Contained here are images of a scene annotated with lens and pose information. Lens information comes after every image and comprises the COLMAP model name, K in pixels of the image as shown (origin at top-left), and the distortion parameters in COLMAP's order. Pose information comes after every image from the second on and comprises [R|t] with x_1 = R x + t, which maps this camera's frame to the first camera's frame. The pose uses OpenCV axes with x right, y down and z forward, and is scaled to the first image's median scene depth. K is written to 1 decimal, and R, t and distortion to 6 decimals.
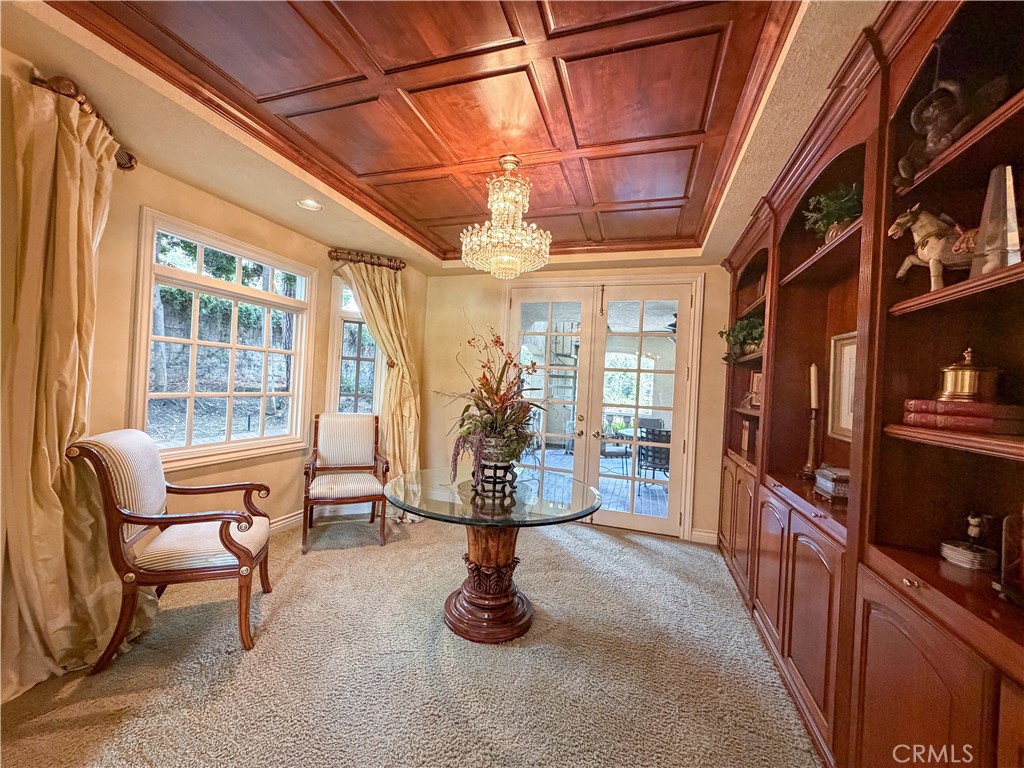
lens RADIAL K [[406.3, 0, 506.8], [0, 406.3, 384.7], [0, 0, 1]] dist [-0.006951, 0.000625]
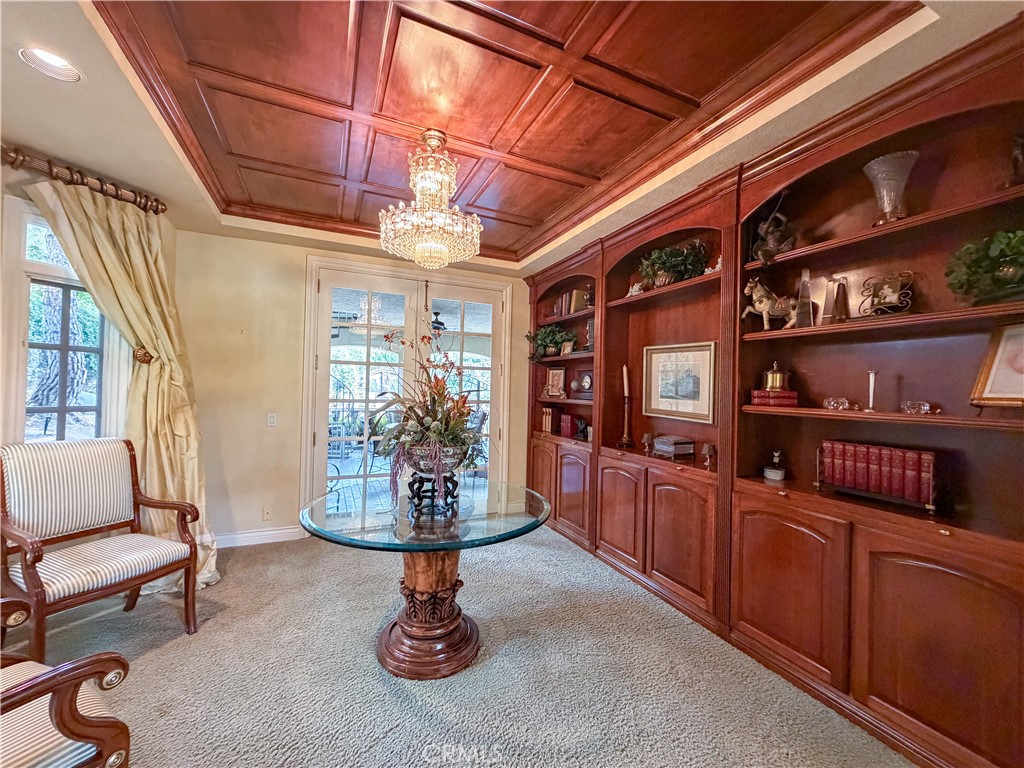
lens RADIAL K [[406.3, 0, 508.3], [0, 406.3, 383.9], [0, 0, 1]] dist [-0.006951, 0.000625]
pose [[0.735252, -0.027506, 0.677235, -0.508202], [0.015592, 0.999598, 0.023670, -0.025636], [-0.677614, -0.006844, 0.735386, 0.232290]]
